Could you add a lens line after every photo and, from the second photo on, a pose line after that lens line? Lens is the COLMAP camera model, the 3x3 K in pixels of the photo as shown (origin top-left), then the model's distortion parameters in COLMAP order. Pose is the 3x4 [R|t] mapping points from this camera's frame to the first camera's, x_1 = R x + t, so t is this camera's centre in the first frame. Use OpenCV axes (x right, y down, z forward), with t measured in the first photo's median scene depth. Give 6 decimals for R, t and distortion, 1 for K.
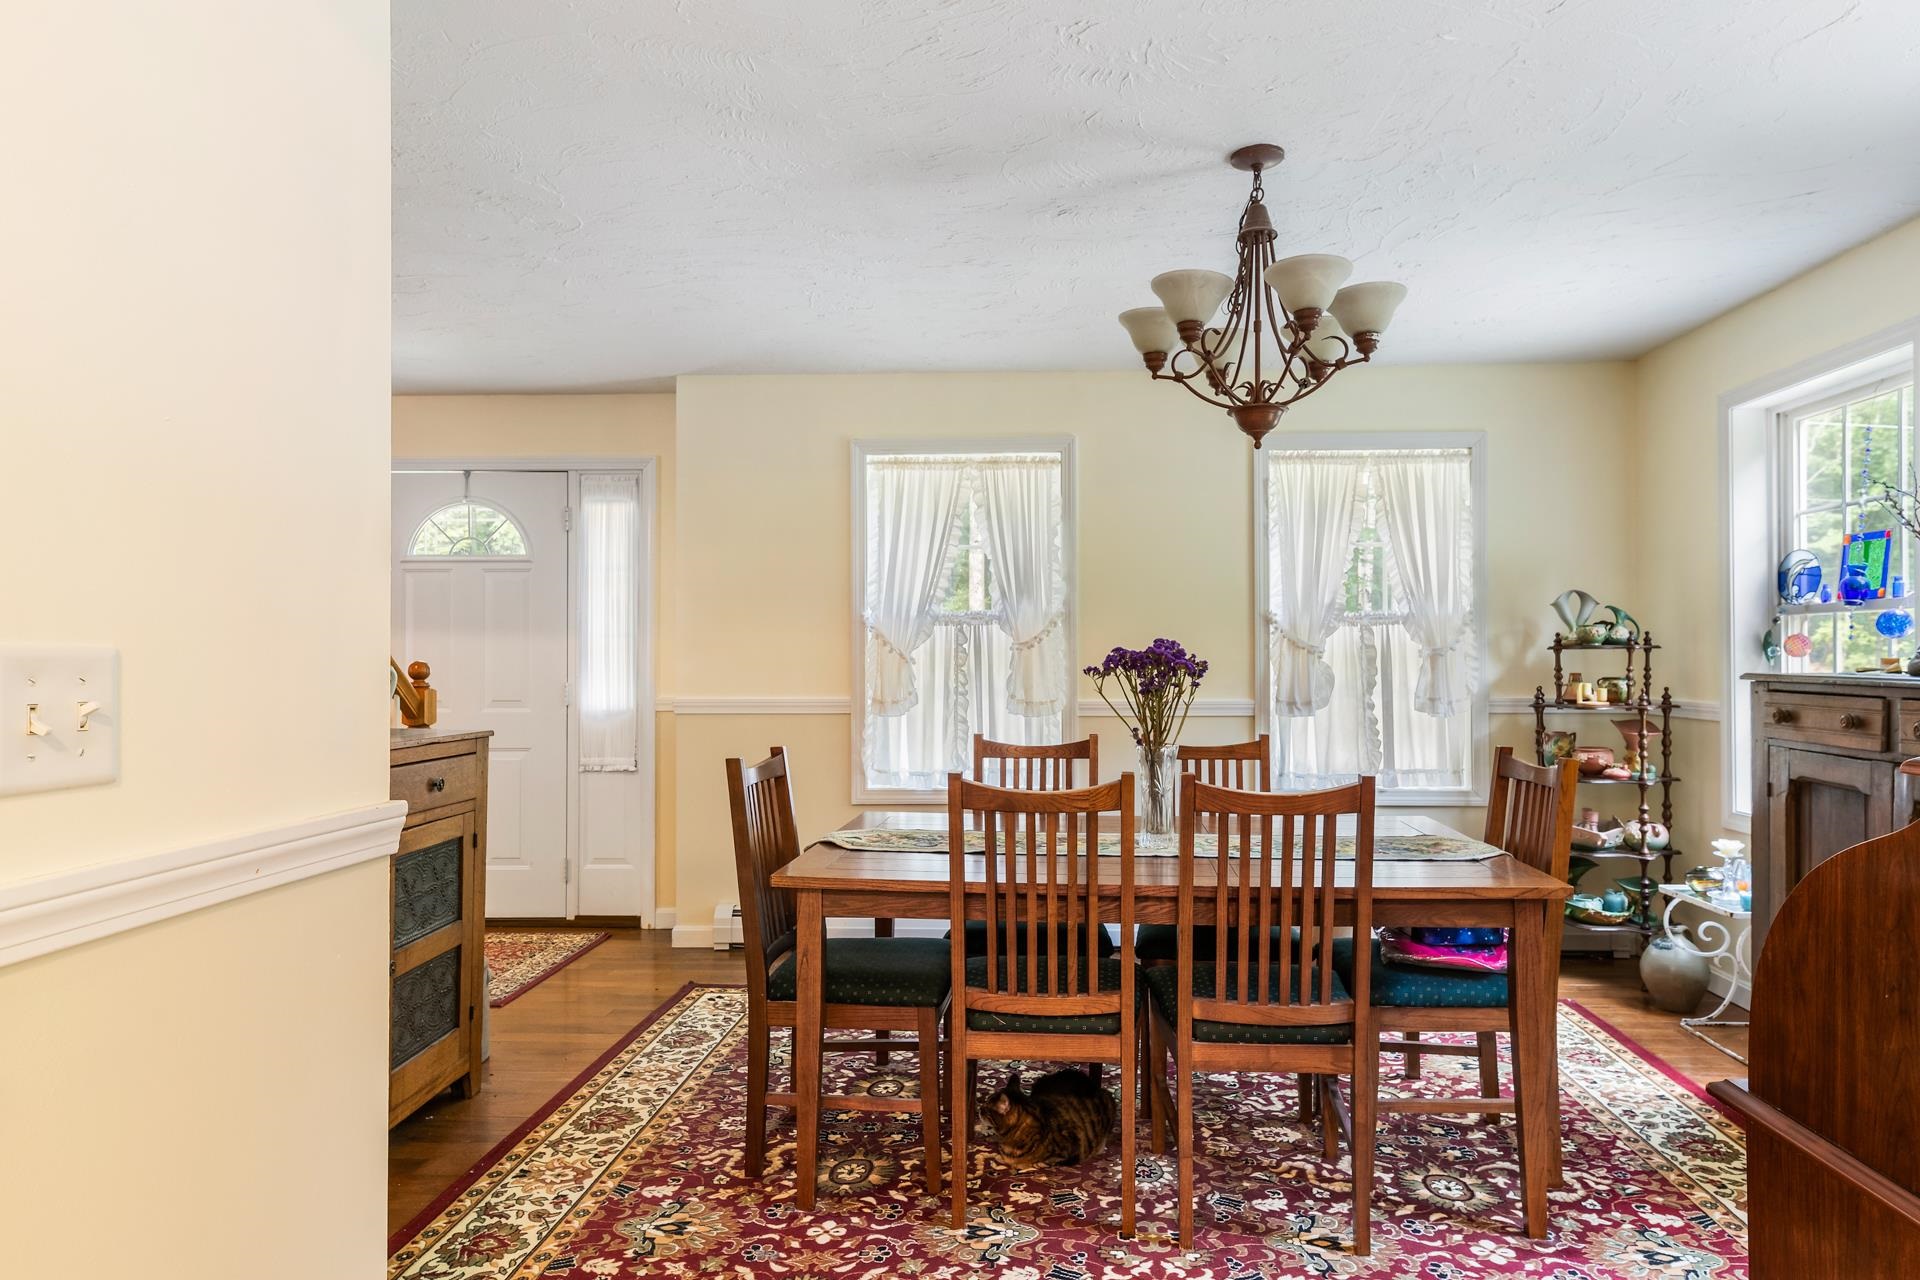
lens RADIAL K [[1145.4, 0, 1013.1], [0, 1145.4, 640.0], [0, 0, 1]] dist [0.004066, 0.000062]
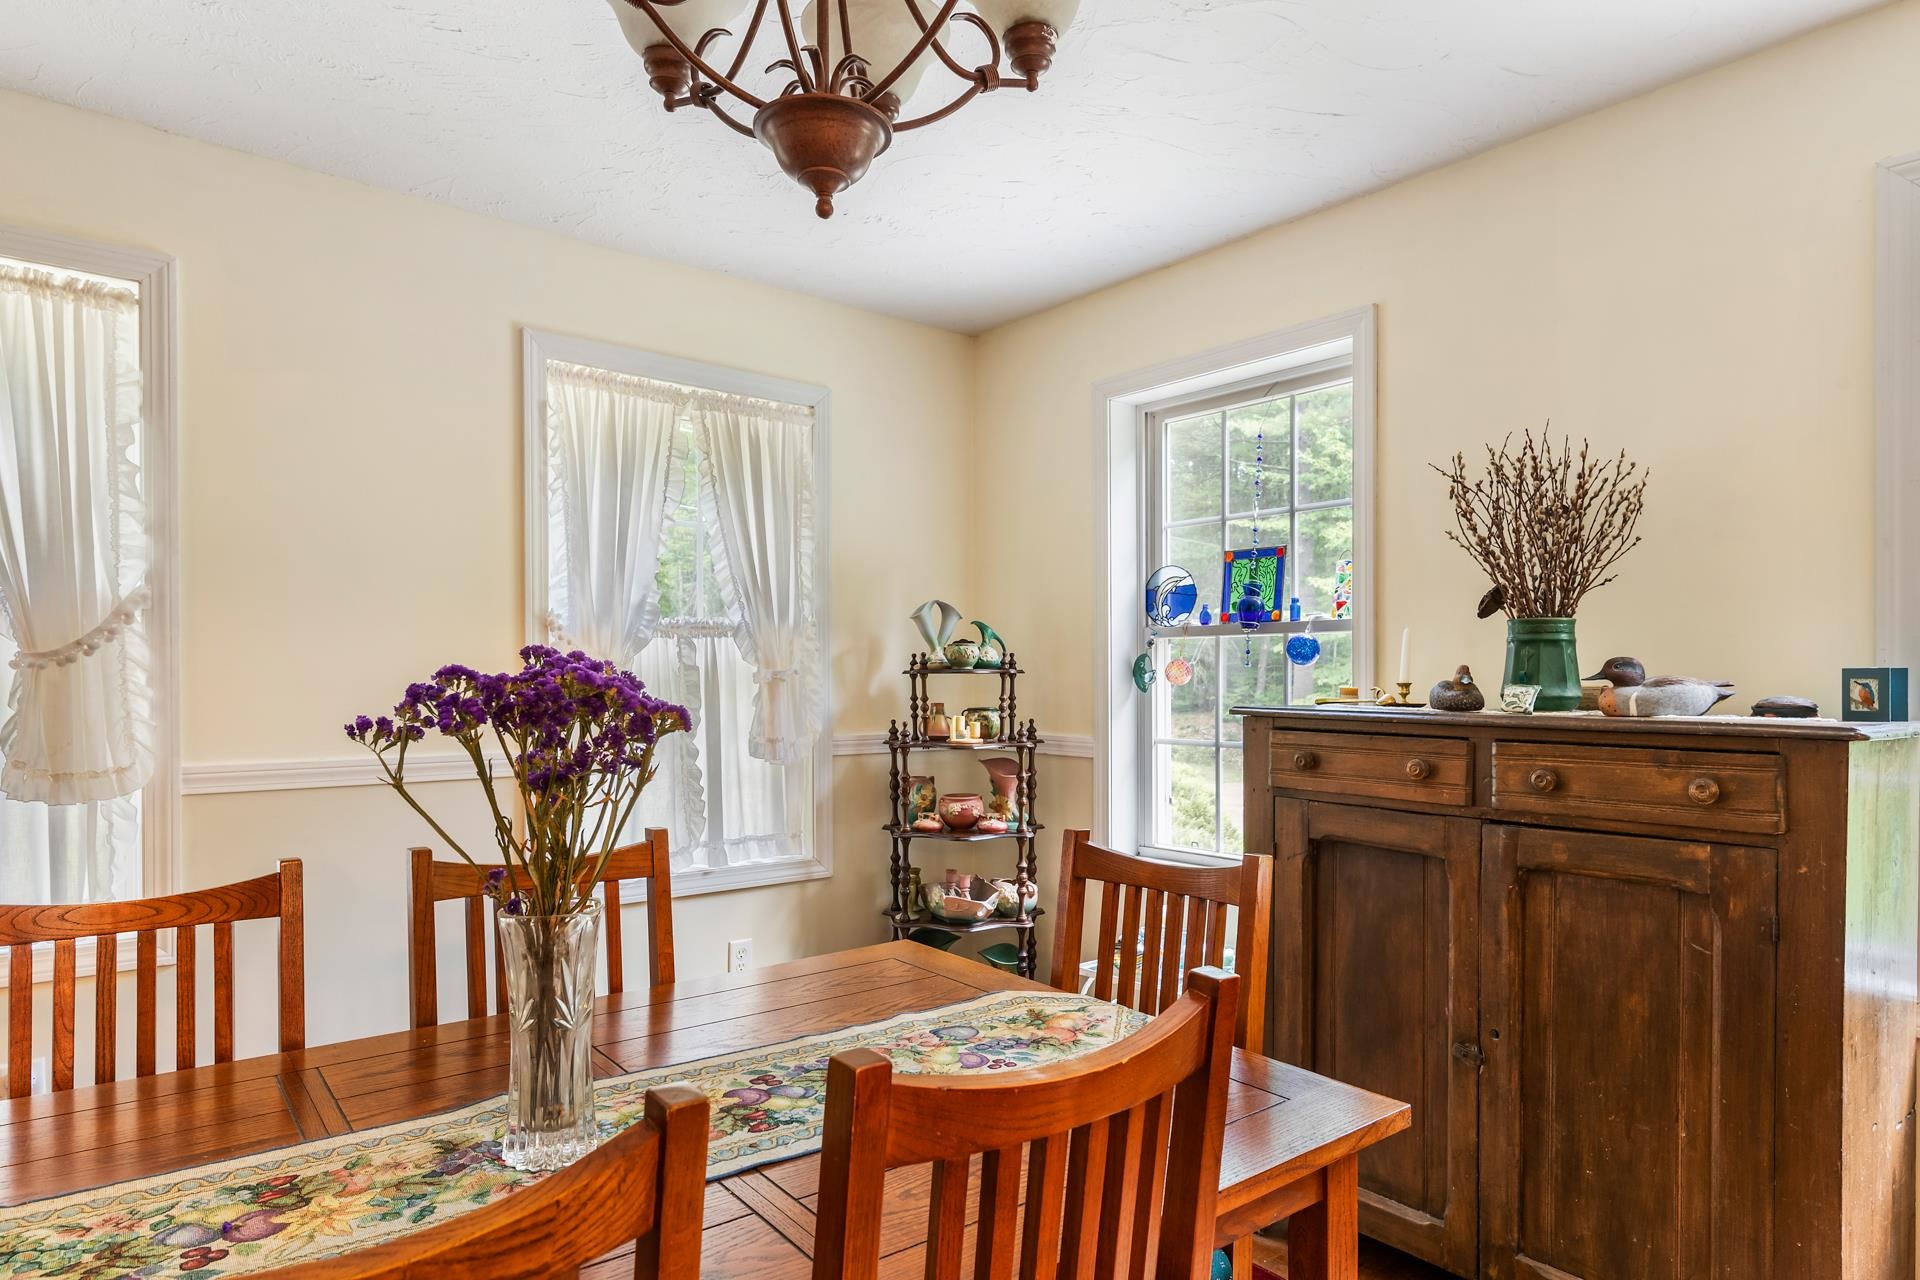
lens RADIAL K [[1127.6, 0, 974.0], [0, 1127.6, 682.8], [0, 0, 1]] dist [0.010599, -0.000335]
pose [[0.744752, 0.001073, 0.667341, -0.020910], [-0.014331, 0.999794, 0.014385, 0.002688], [-0.667188, -0.020276, 0.744614, 0.403633]]
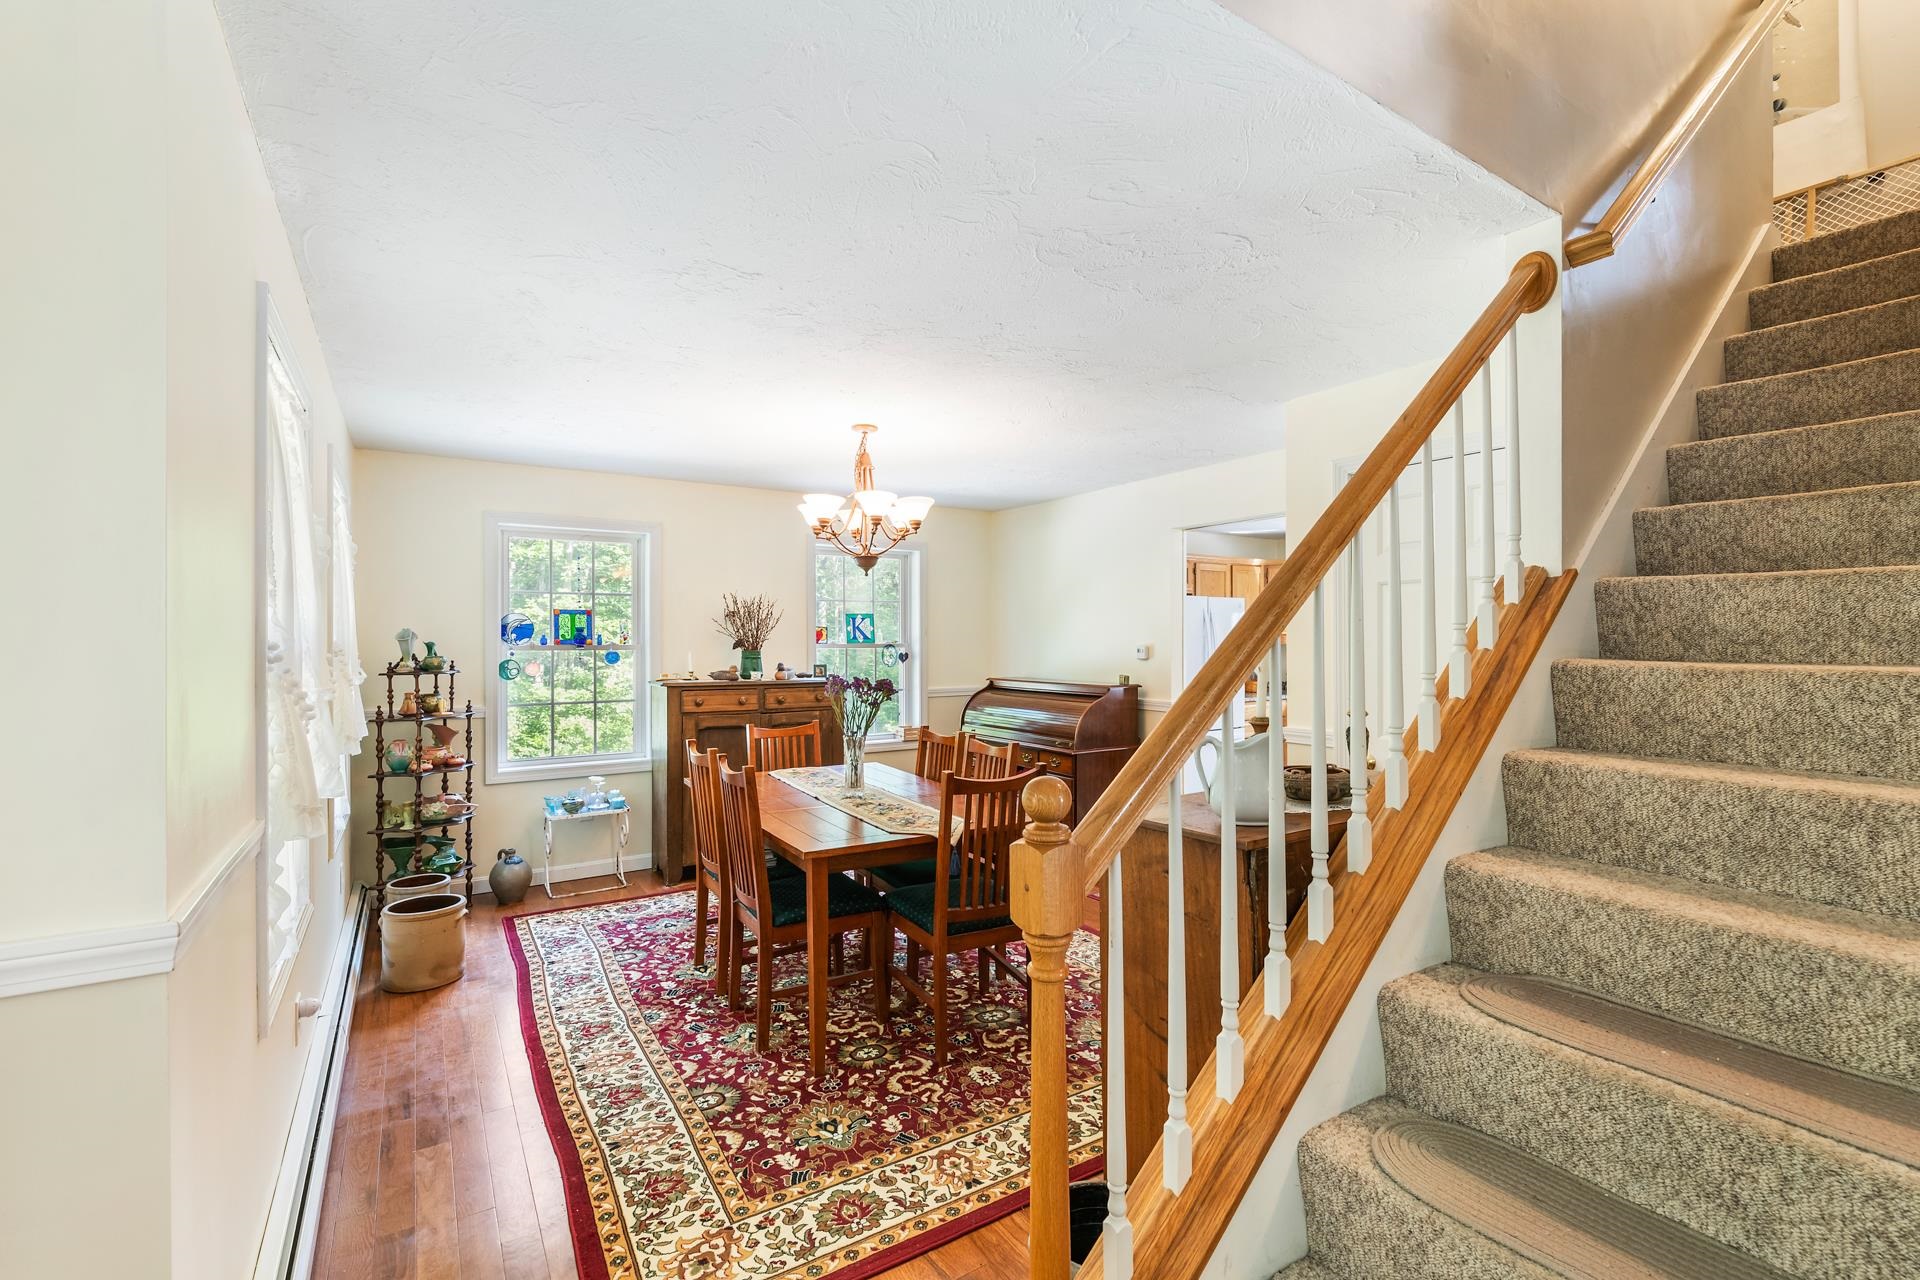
lens RADIAL K [[843.3, 0, 972.7], [0, 843.3, 638.9], [0, 0, 1]] dist [0.008928, -0.006707]
pose [[-0.584971, 0.006268, 0.811030, -0.681397], [-0.005721, 0.999913, -0.011855, -0.026540], [-0.811034, -0.011575, -0.584885, 1.086953]]
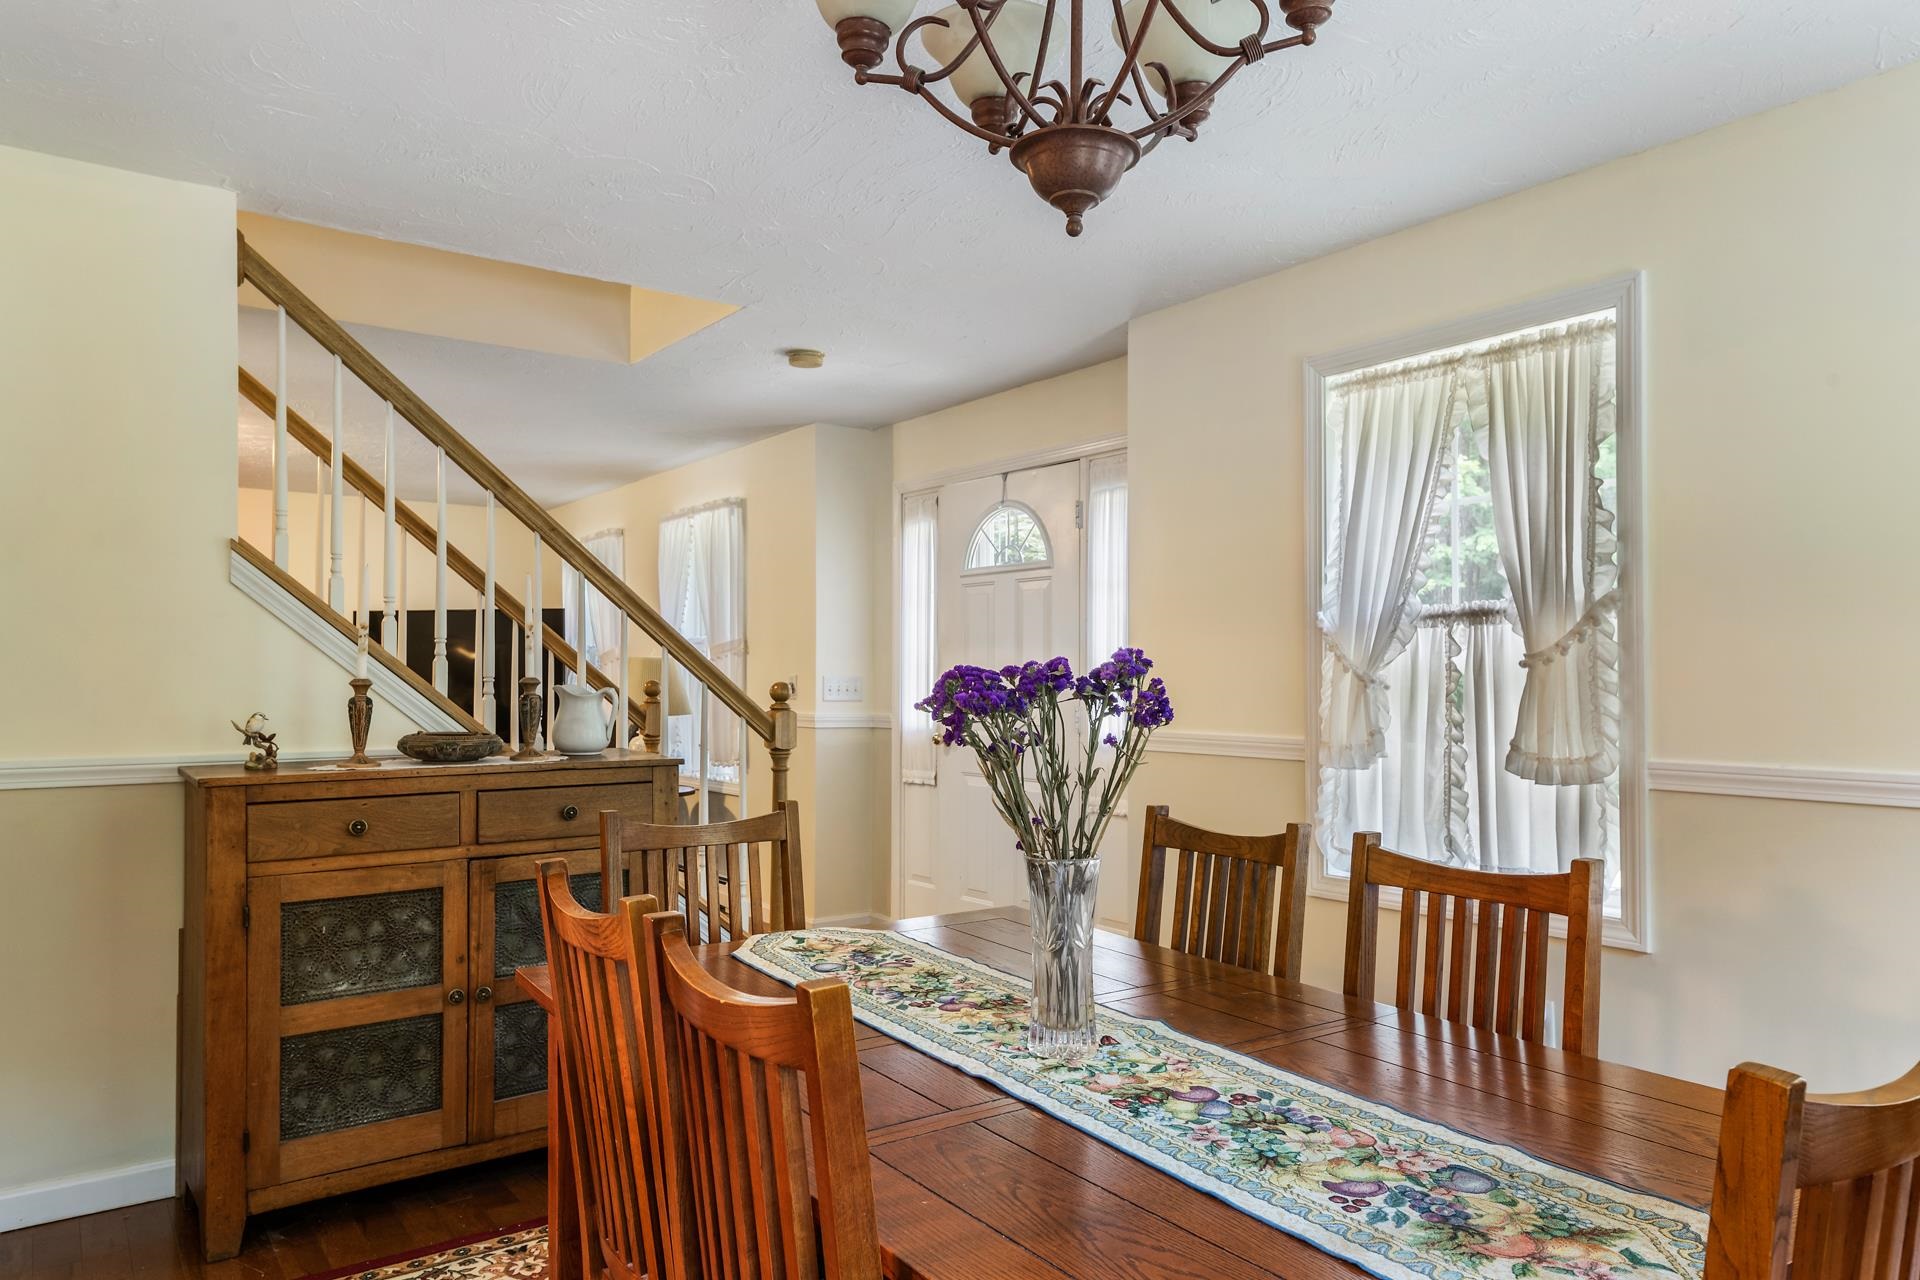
lens RADIAL K [[1268.1, 0, 963.0], [0, 1268.1, 657.7], [0, 0, 1]] dist [0.008087, 0.001967]
pose [[0.611942, -0.009200, -0.790849, 0.361308], [0.011921, 0.999926, -0.002408, 0.002501], [0.790812, -0.007954, 0.612007, 0.412238]]
